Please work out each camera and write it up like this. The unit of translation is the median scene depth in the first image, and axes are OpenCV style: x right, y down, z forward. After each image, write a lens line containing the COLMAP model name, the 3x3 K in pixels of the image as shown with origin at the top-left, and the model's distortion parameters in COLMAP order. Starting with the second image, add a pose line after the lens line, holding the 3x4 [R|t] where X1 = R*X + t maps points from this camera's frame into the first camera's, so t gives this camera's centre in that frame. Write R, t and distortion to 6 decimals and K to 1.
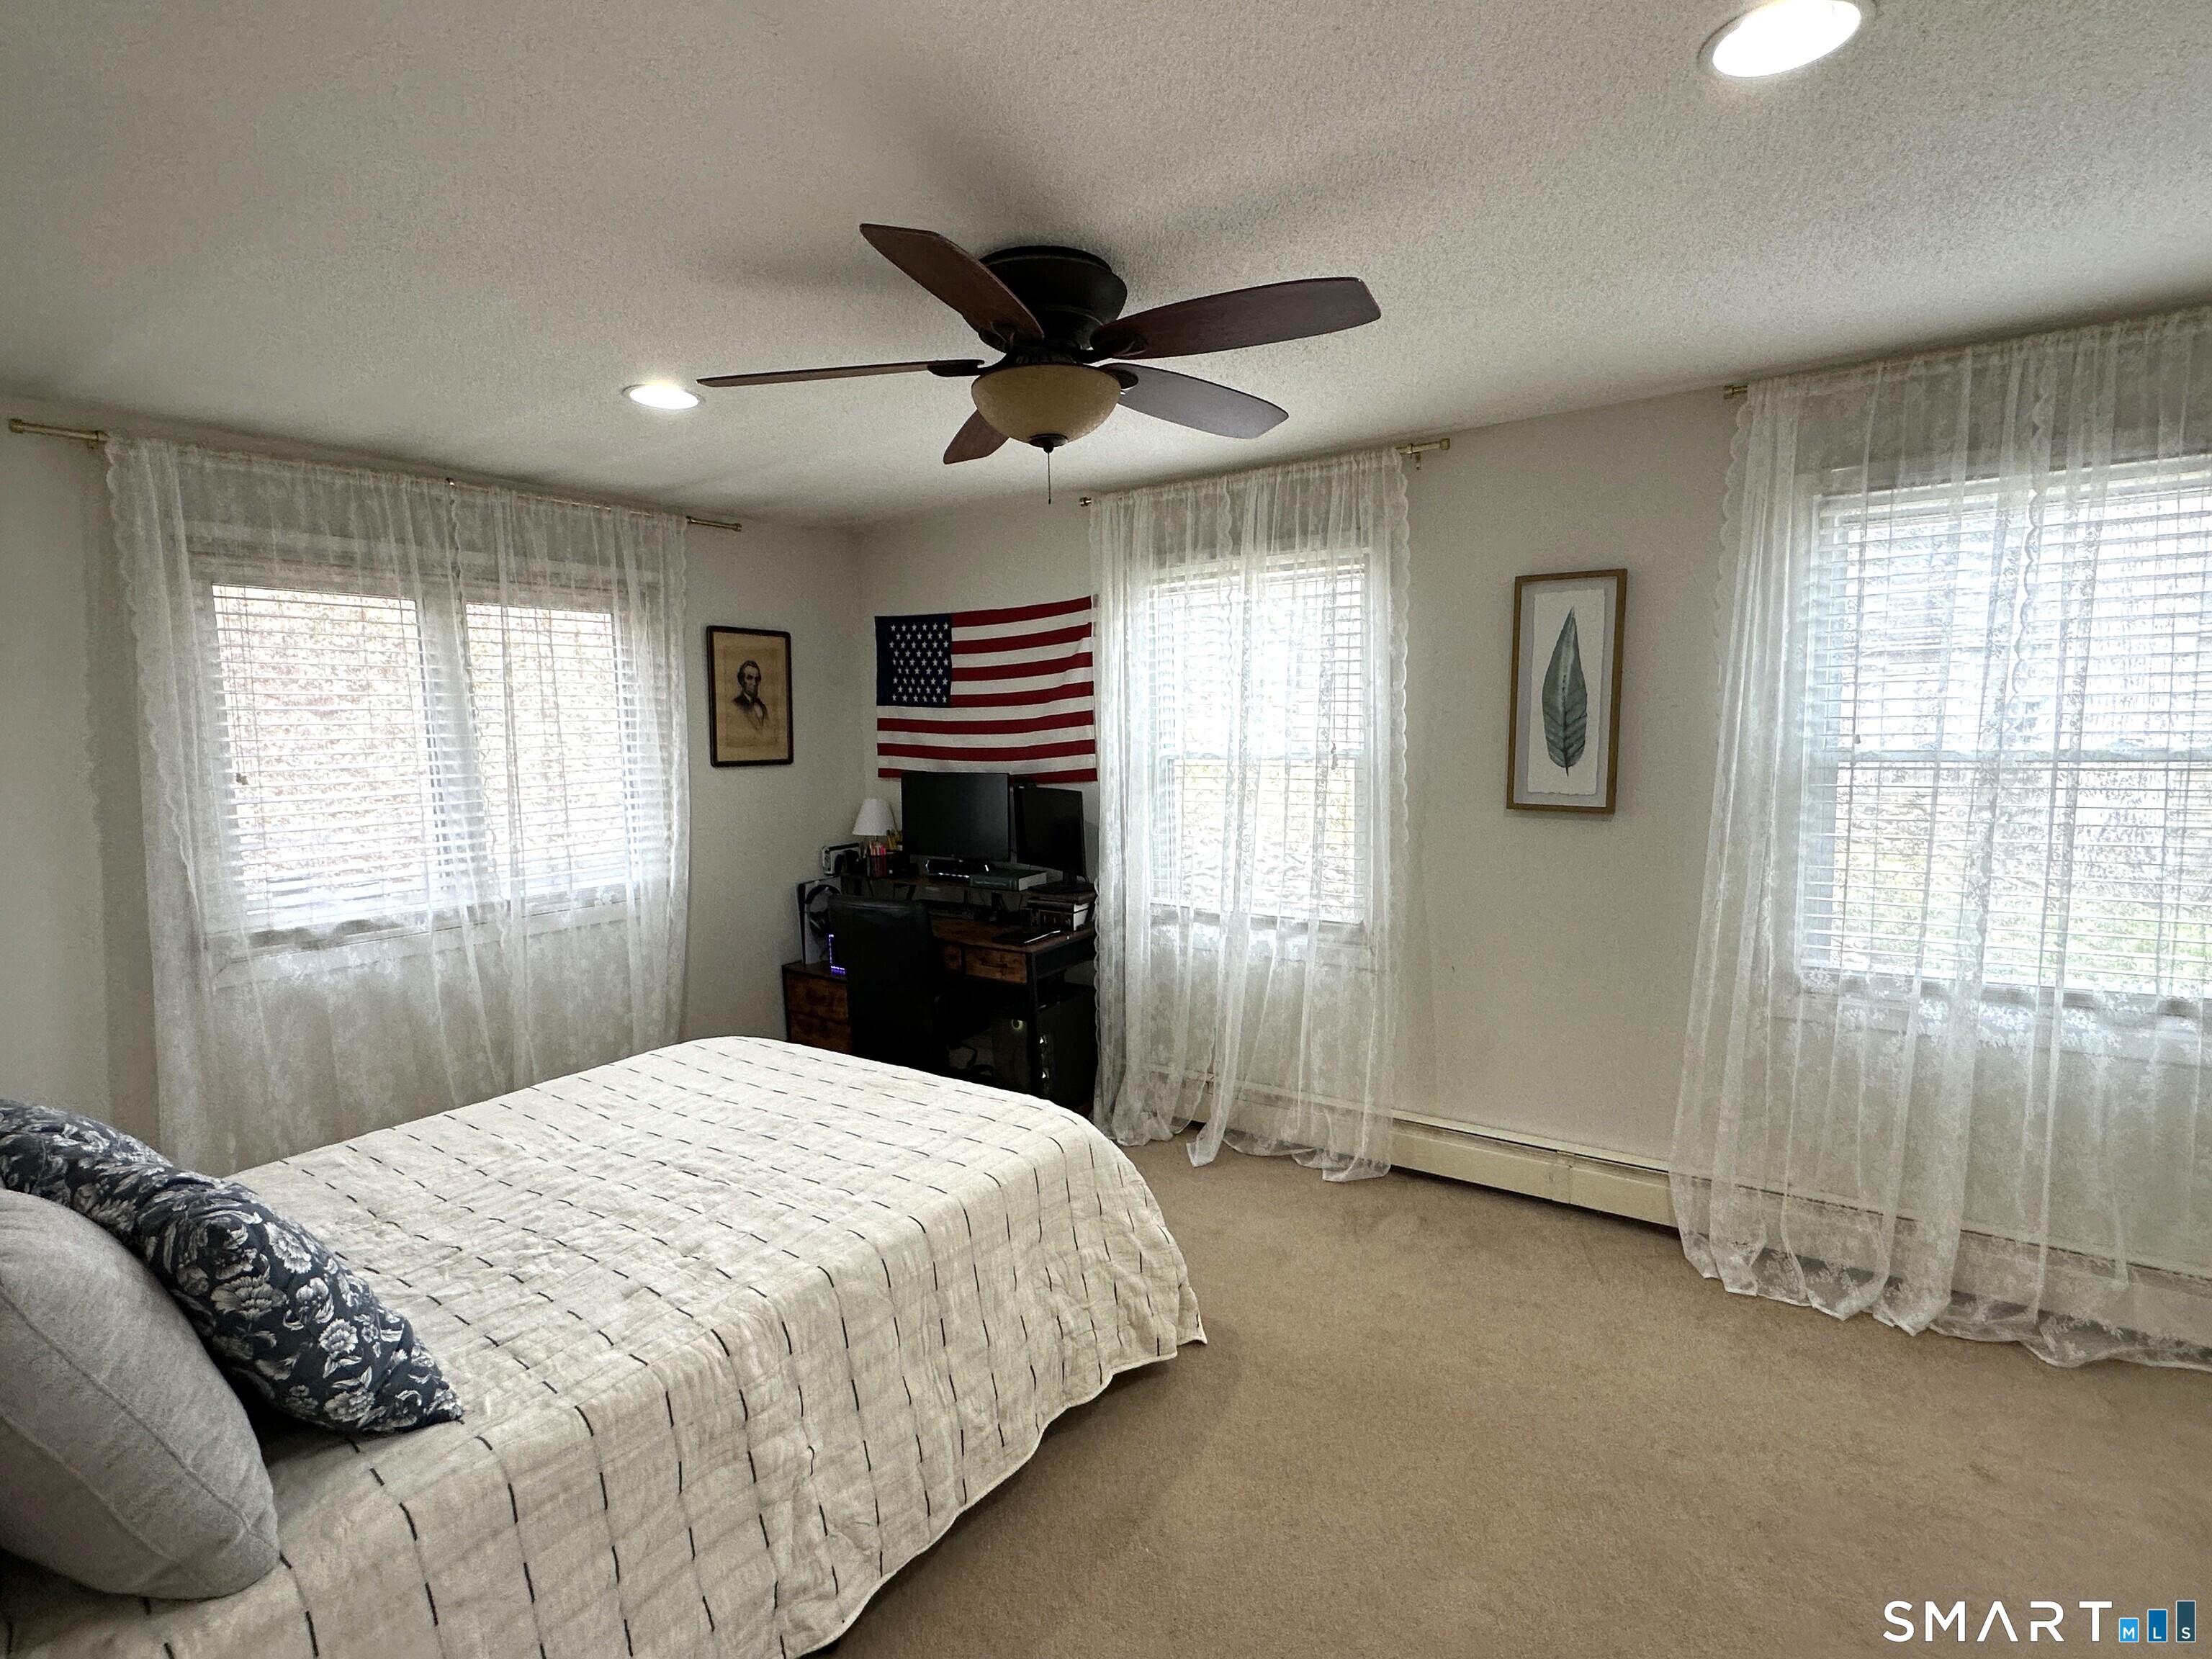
lens RADIAL K [[1066.5, 0, 1104.0], [0, 1066.5, 828.5], [0, 0, 1]] dist [-0.001085, -0.000359]
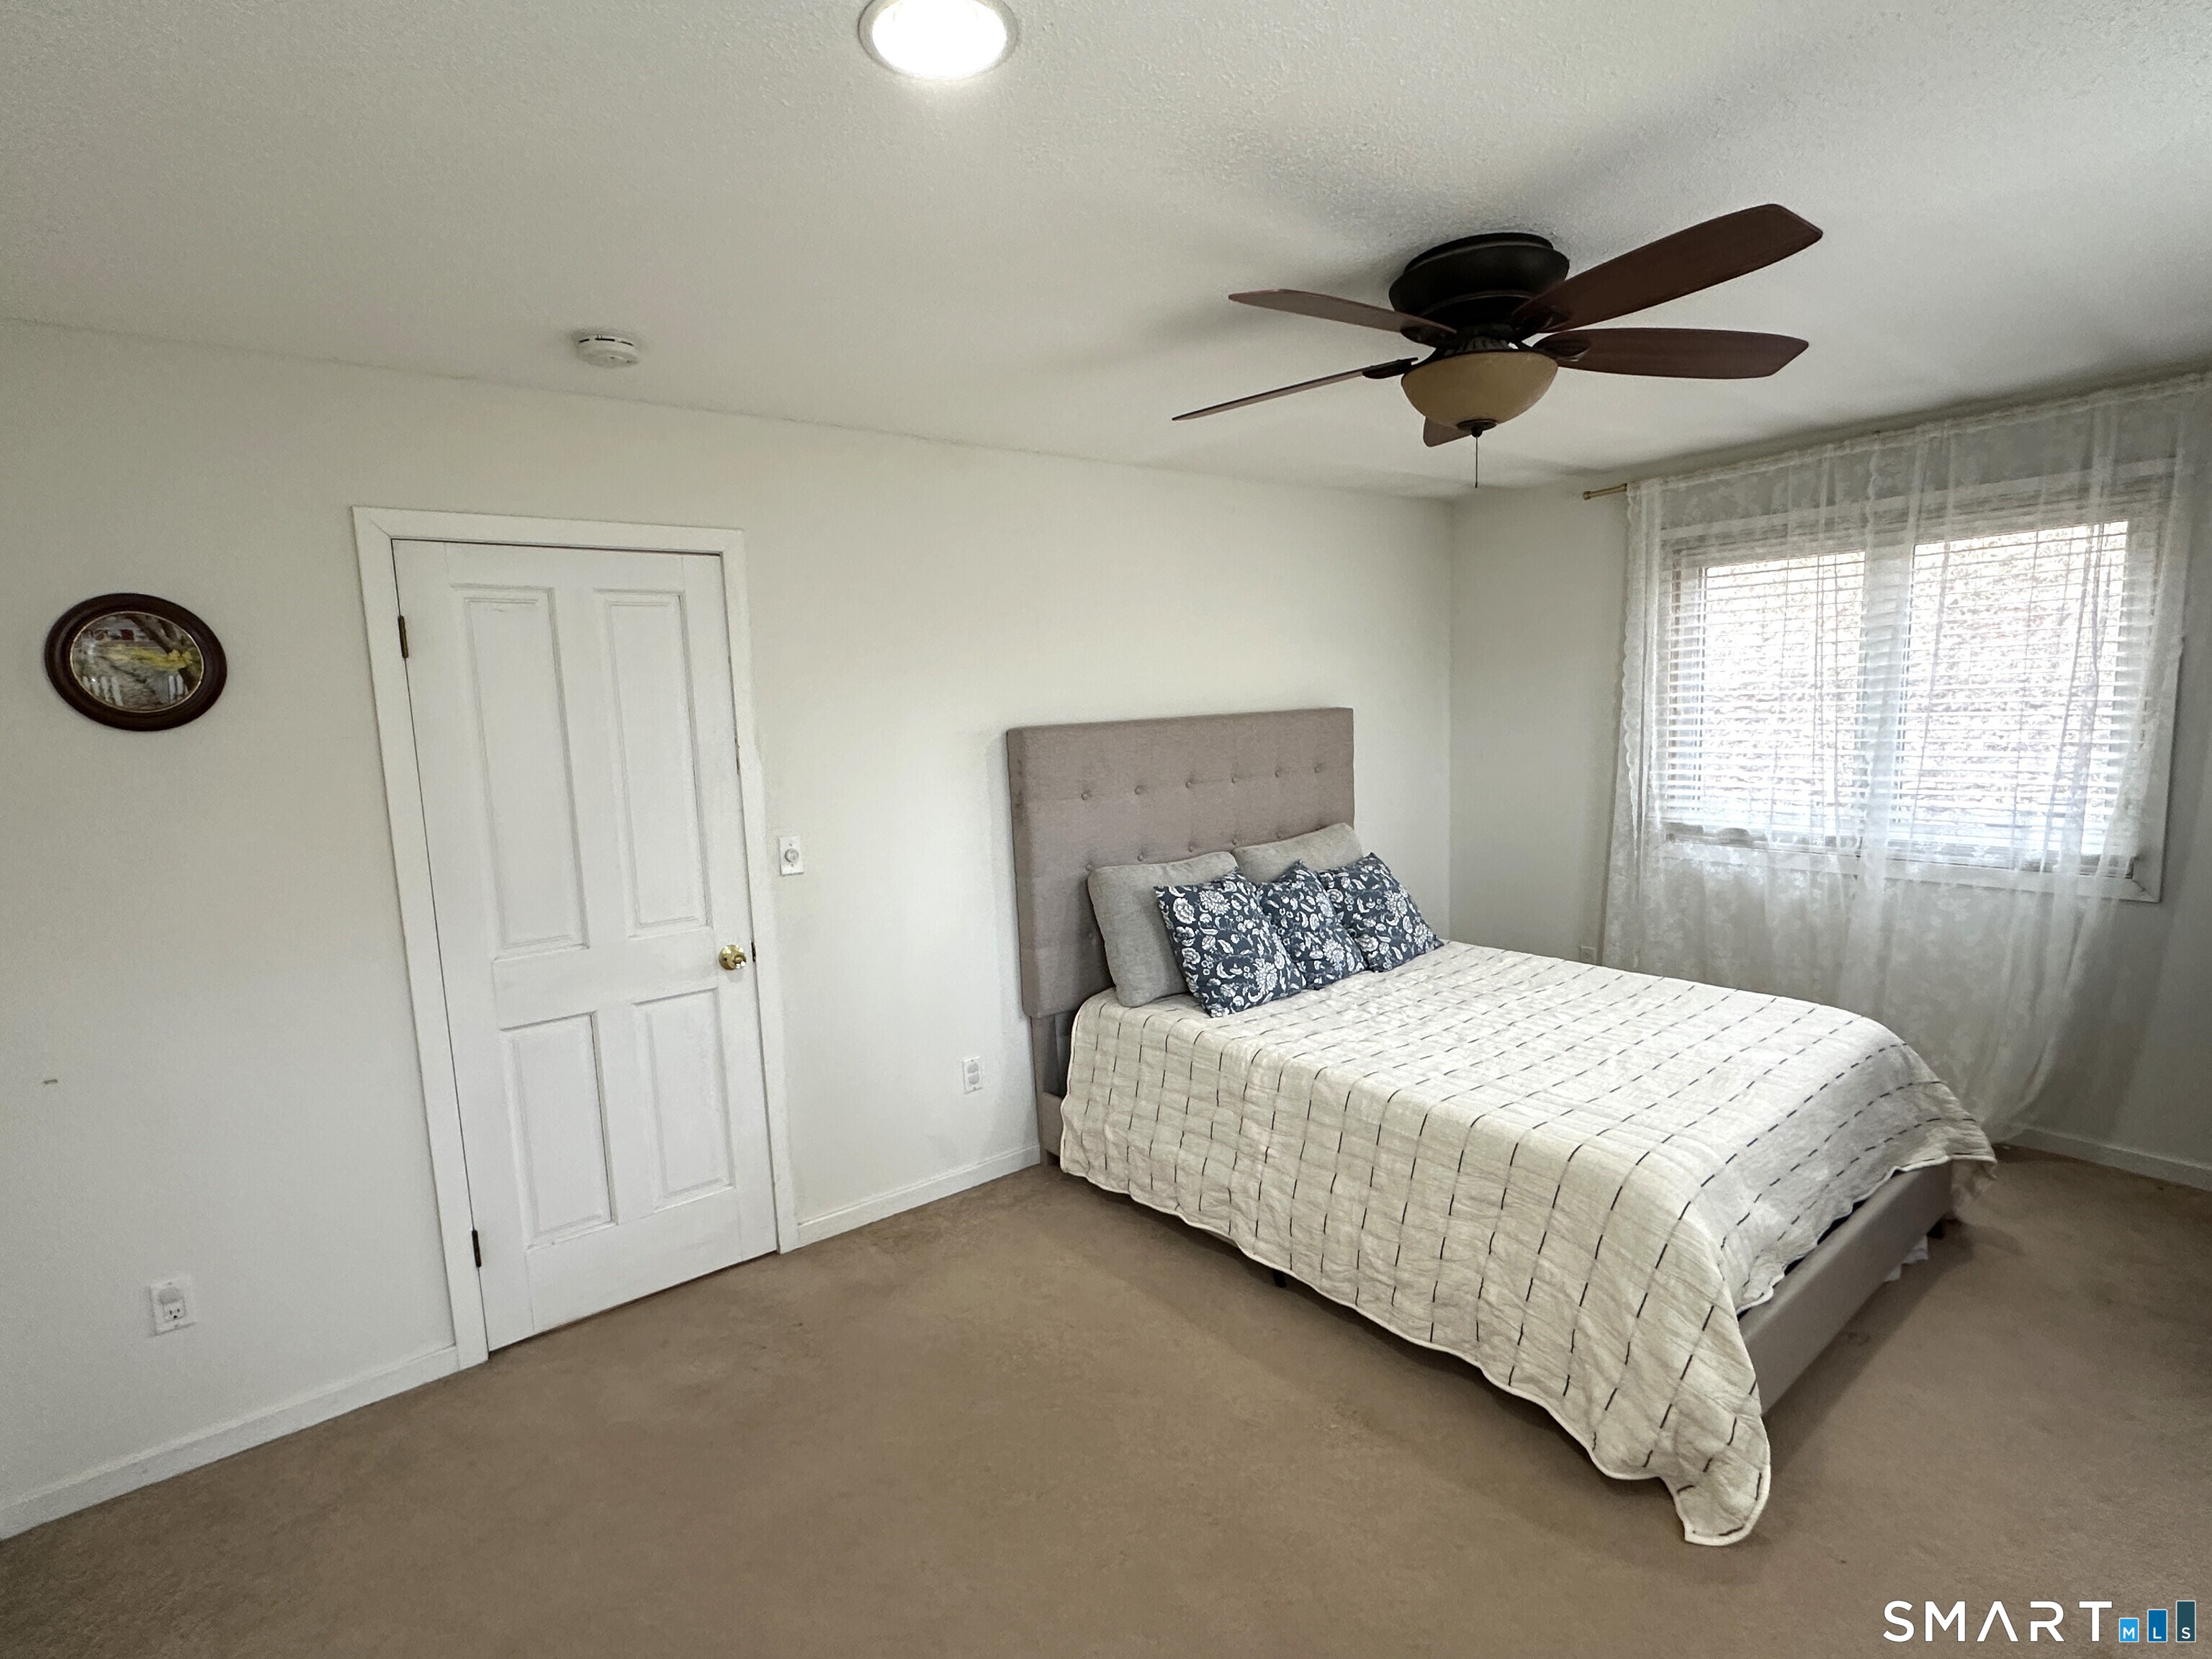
lens RADIAL K [[1066.5, 0, 1104.0], [0, 1066.5, 828.5], [0, 0, 1]] dist [-0.001085, -0.000359]
pose [[-0.288629, 0.151391, -0.945396, 0.700179], [-0.047335, 0.983956, 0.172017, -0.094428], [0.956270, 0.094400, -0.276832, 0.642176]]
